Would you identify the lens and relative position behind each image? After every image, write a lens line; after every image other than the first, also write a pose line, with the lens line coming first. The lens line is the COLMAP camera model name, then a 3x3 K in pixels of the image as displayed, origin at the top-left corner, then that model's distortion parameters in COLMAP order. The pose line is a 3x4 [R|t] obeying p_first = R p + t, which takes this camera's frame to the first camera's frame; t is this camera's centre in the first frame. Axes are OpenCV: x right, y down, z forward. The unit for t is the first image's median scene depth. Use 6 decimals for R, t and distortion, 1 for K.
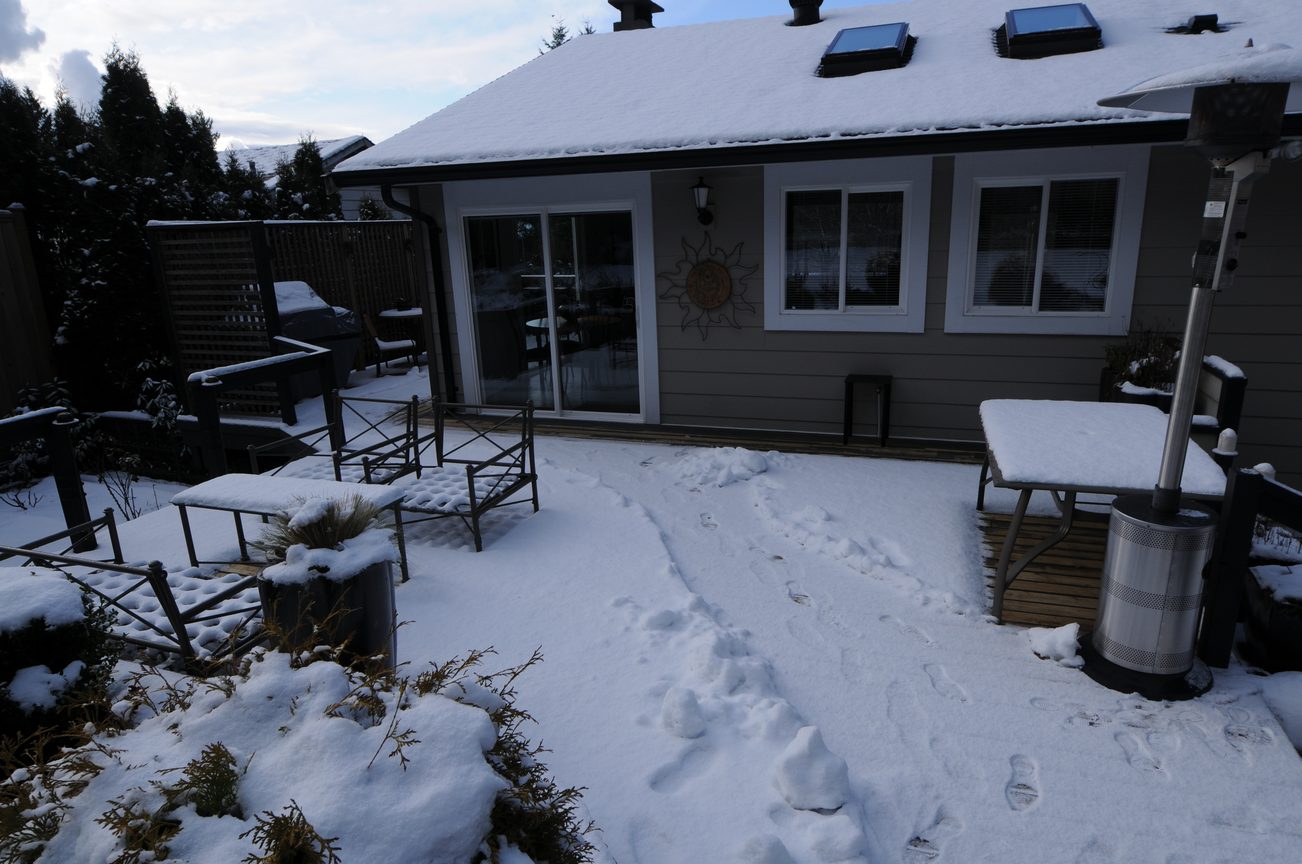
lens RADIAL K [[789.7, 0, 668.1], [0, 789.7, 438.6], [0, 0, 1]] dist [-0.014665, -0.002343]
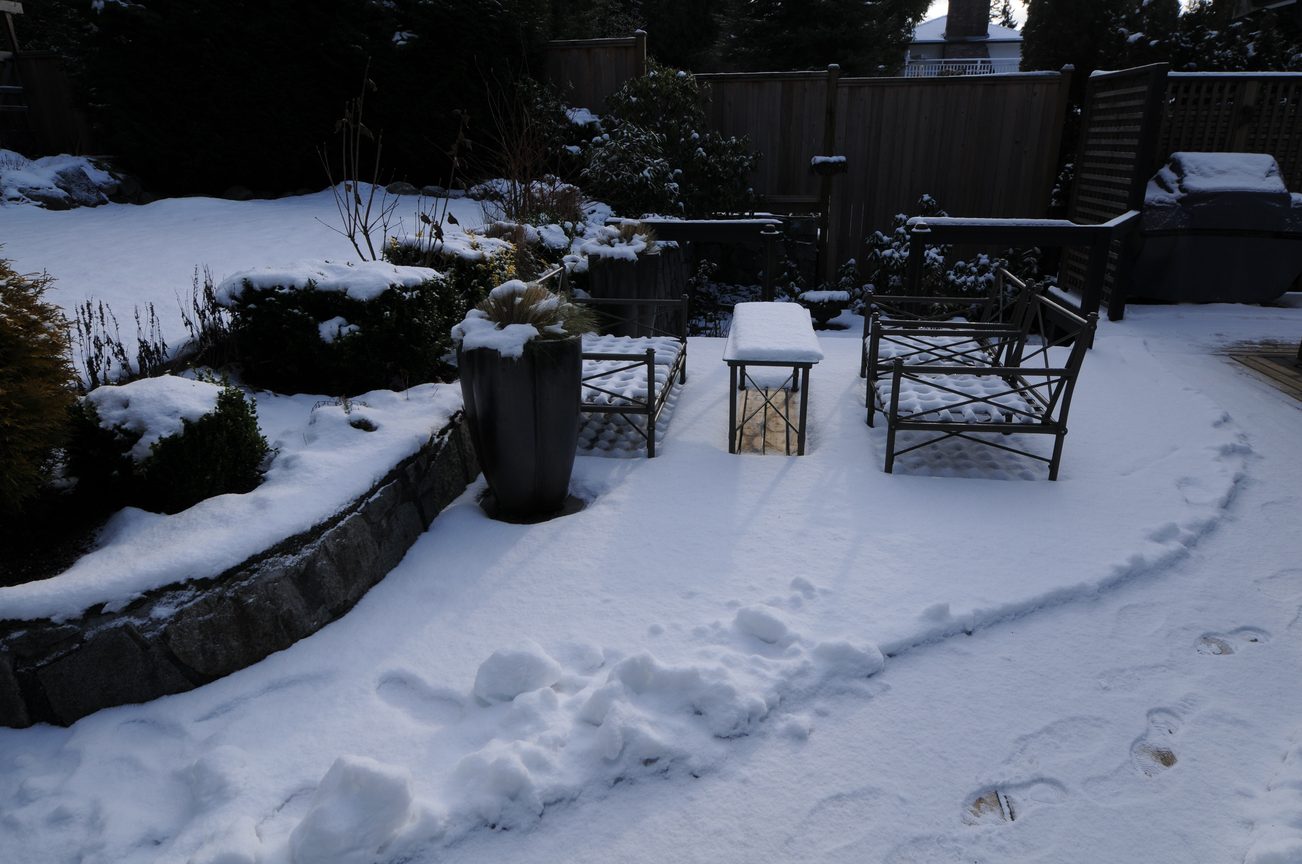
lens RADIAL K [[789.7, 0, 668.1], [0, 789.7, 438.6], [0, 0, 1]] dist [-0.014665, -0.002343]
pose [[0.198151, 0.369108, -0.908017, 0.357533], [-0.255416, 0.913825, 0.315731, -0.067063], [0.946308, 0.169360, 0.275351, 0.509576]]
